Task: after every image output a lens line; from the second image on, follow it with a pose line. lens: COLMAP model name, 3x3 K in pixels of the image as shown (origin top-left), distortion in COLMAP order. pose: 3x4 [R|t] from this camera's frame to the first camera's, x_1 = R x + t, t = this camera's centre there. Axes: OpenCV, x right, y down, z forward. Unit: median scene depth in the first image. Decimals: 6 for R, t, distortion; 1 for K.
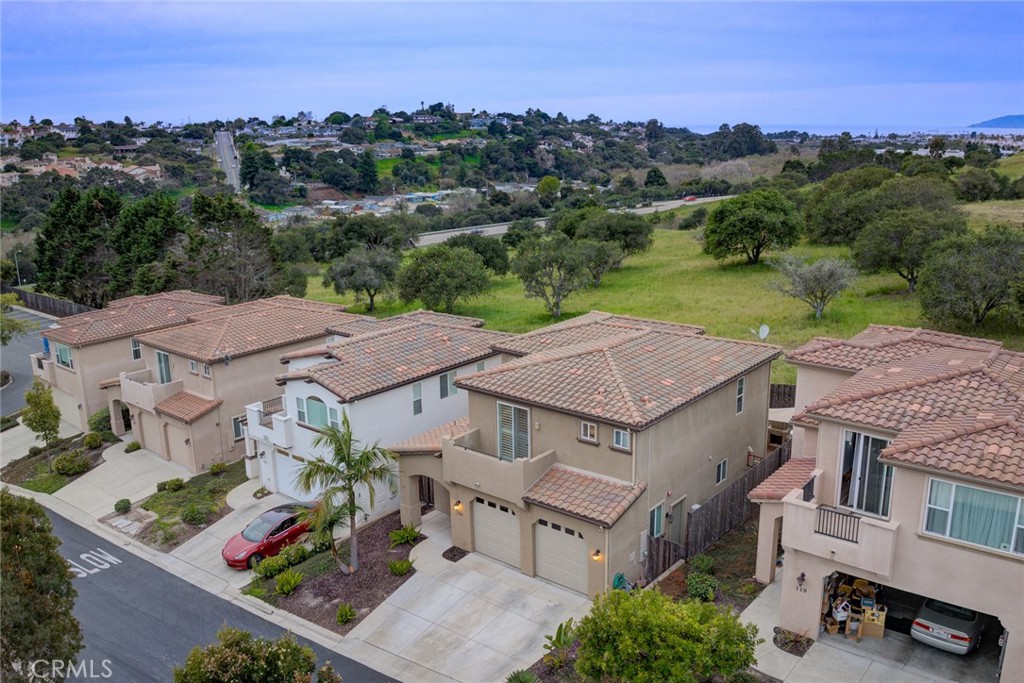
lens RADIAL K [[838.8, 0, 512.0], [0, 838.8, 341.5], [0, 0, 1]] dist [-0.103409, -0.015202]
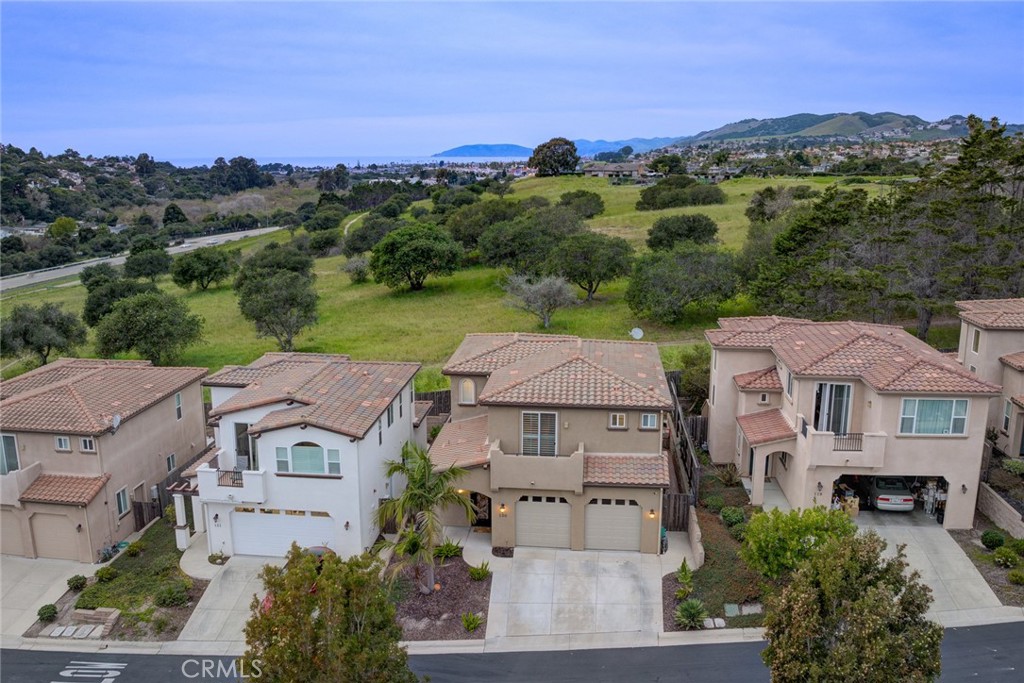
lens RADIAL K [[838.8, 0, 512.0], [0, 838.8, 341.5], [0, 0, 1]] dist [-0.103409, -0.015202]
pose [[0.830937, -0.101305, 0.547066, -0.232625], [0.122072, 0.992520, -0.001621, -0.008610], [-0.542809, 0.068128, 0.837088, 0.011749]]
